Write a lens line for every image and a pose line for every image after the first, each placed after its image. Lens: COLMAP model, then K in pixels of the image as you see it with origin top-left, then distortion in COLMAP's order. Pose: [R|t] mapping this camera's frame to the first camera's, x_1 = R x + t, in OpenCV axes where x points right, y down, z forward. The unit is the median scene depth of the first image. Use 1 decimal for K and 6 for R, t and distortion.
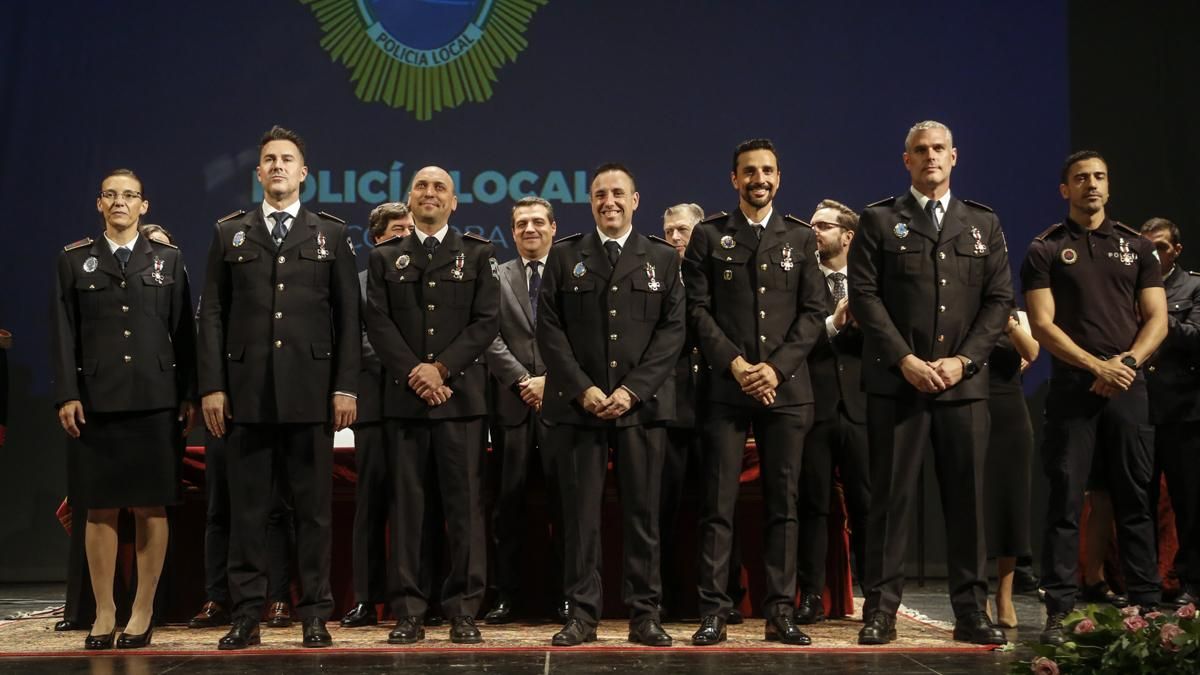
lens RADIAL K [[1916.7, 0, 597.9], [0, 1916.7, 367.7], [0, 0, 1]] dist [0.207313, 0.000000]
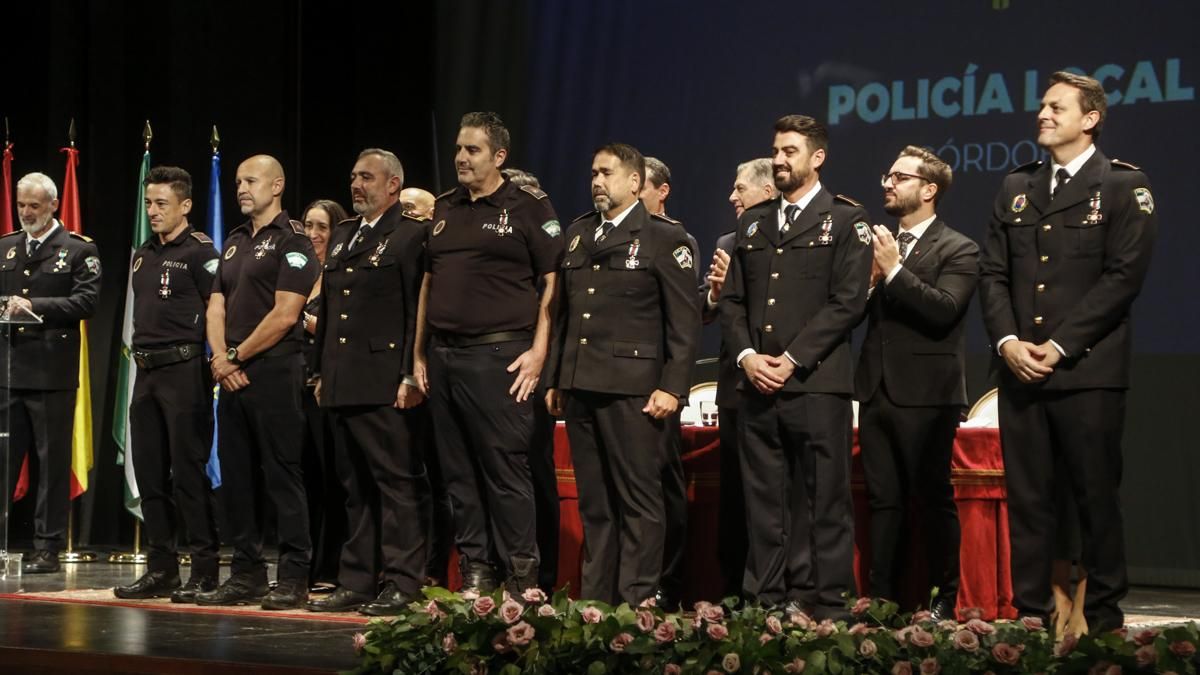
lens RADIAL K [[3271.6, 0, 662.3], [0, 3271.6, 395.7], [0, 0, 1]] dist [0.639925, 0.000000]
pose [[0.771349, 0.007526, -0.636368, 0.678795], [0.020701, 0.999104, 0.036908, -0.022089], [0.636075, -0.041642, 0.770502, -0.155024]]
